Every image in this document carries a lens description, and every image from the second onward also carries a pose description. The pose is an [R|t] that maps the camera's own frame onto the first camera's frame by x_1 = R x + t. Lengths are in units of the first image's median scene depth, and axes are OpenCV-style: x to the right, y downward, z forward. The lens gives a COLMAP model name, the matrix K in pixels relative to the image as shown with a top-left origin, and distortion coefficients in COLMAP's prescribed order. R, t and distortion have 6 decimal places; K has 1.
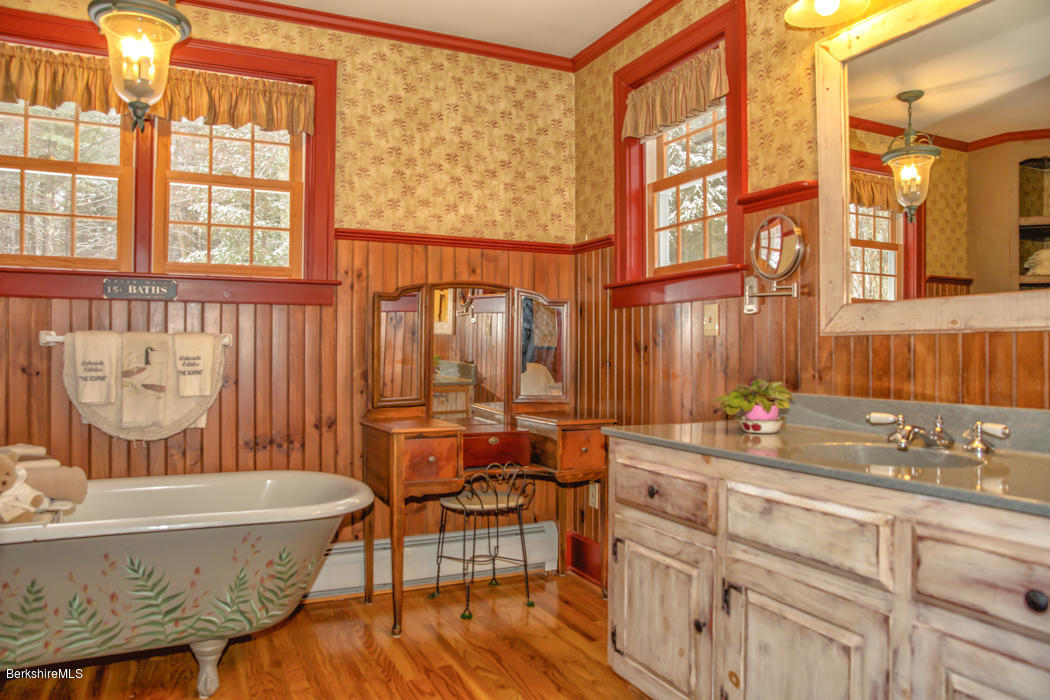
lens RADIAL K [[723.4, 0, 517.5], [0, 723.4, 347.0], [0, 0, 1]] dist [-0.109538, 0.084303]
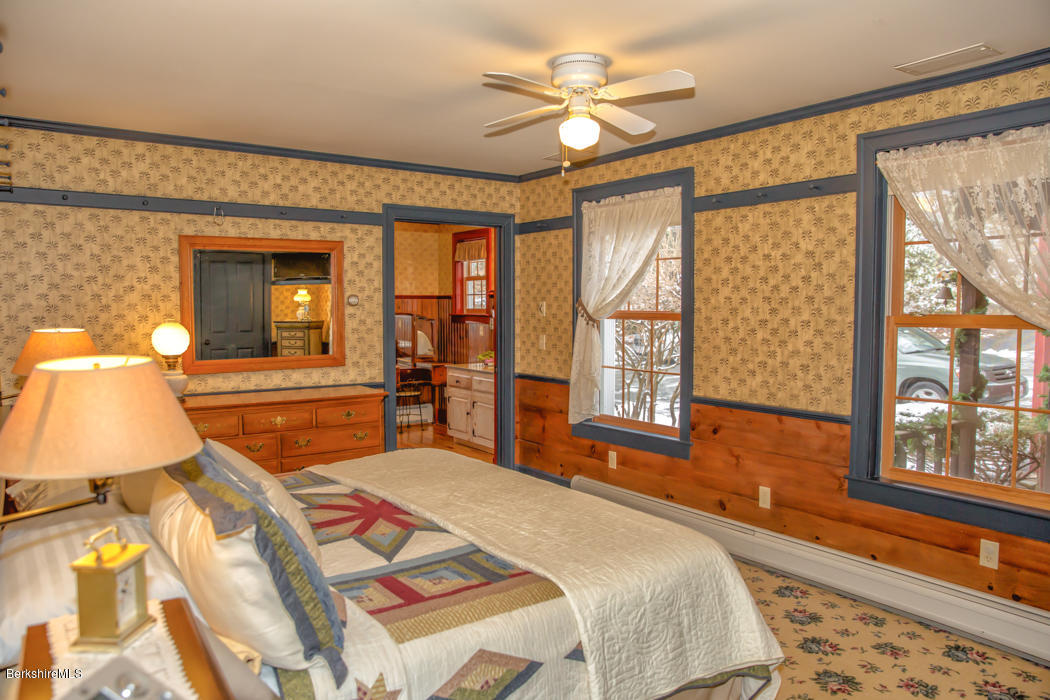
lens RADIAL K [[733.9, 0, 518.6], [0, 733.9, 347.4], [0, 0, 1]] dist [-0.111953, 0.077042]
pose [[0.985177, -0.014373, 0.170936, -0.105315], [0.002084, 0.997413, 0.071853, -0.176785], [-0.171527, -0.070432, 0.982659, -1.974629]]
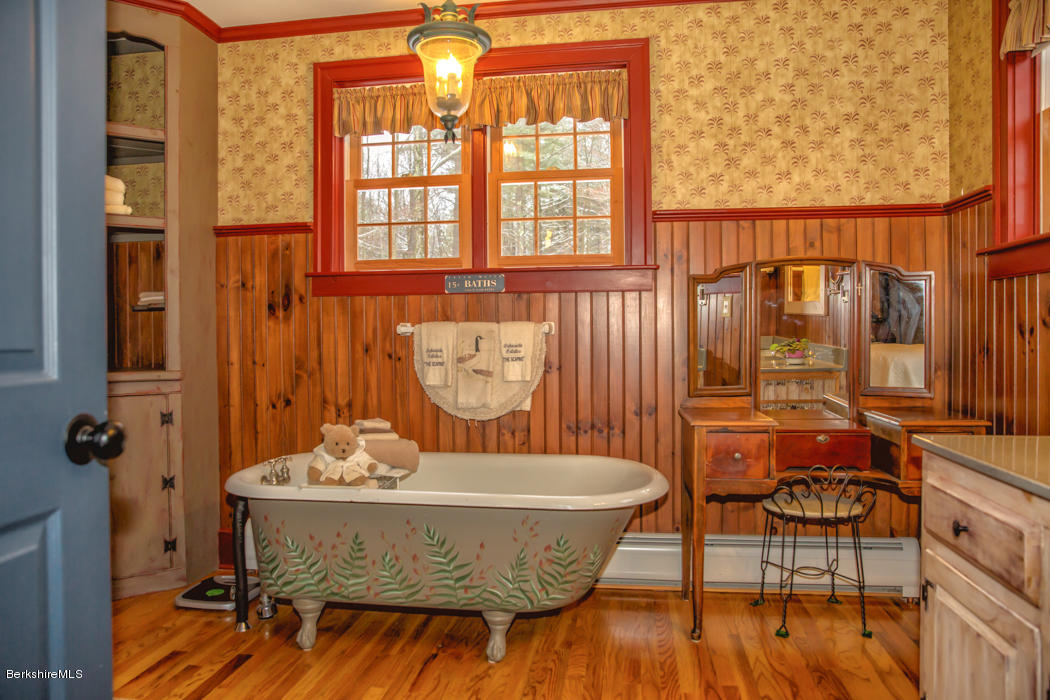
lens RADIAL K [[707.7, 0, 520.6], [0, 707.7, 347.0], [0, 0, 1]] dist [-0.106583, 0.080073]
pose [[0.831641, -0.000191, -0.555313, 0.133763], [0.015529, 0.999617, 0.022912, -0.006008], [0.555096, -0.027678, 0.831326, 0.108202]]
